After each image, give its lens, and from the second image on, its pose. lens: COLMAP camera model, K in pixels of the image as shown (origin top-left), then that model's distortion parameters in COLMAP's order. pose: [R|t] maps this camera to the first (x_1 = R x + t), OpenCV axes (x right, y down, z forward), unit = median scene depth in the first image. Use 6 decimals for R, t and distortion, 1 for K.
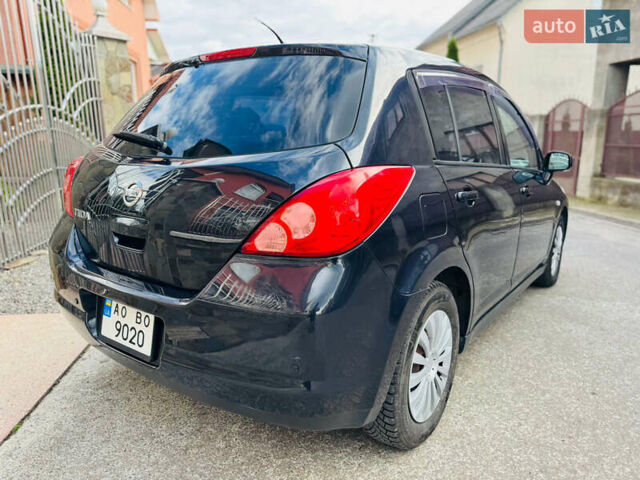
lens RADIAL K [[432.3, 0, 322.3], [0, 432.3, 241.4], [0, 0, 1]] dist [0.023957, -0.008646]
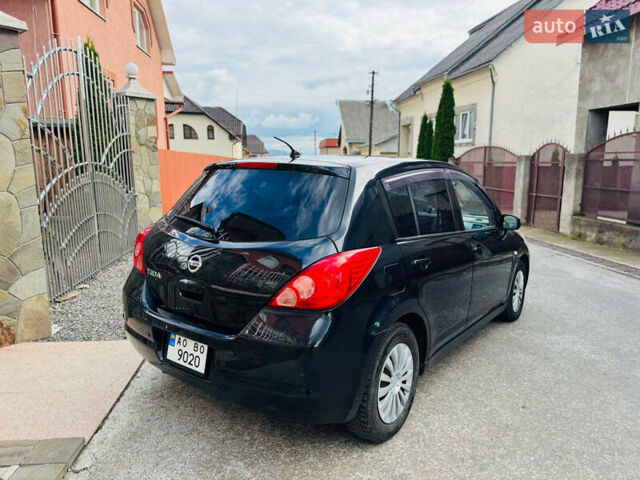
lens RADIAL K [[432.3, 0, 318.1], [0, 432.3, 239.8], [0, 0, 1]] dist [0.023957, -0.008646]
pose [[0.999863, 0.006291, -0.015295, 0.016318], [-0.007178, 0.998251, -0.058689, -0.101450], [0.014899, 0.058790, 0.998159, -0.472504]]
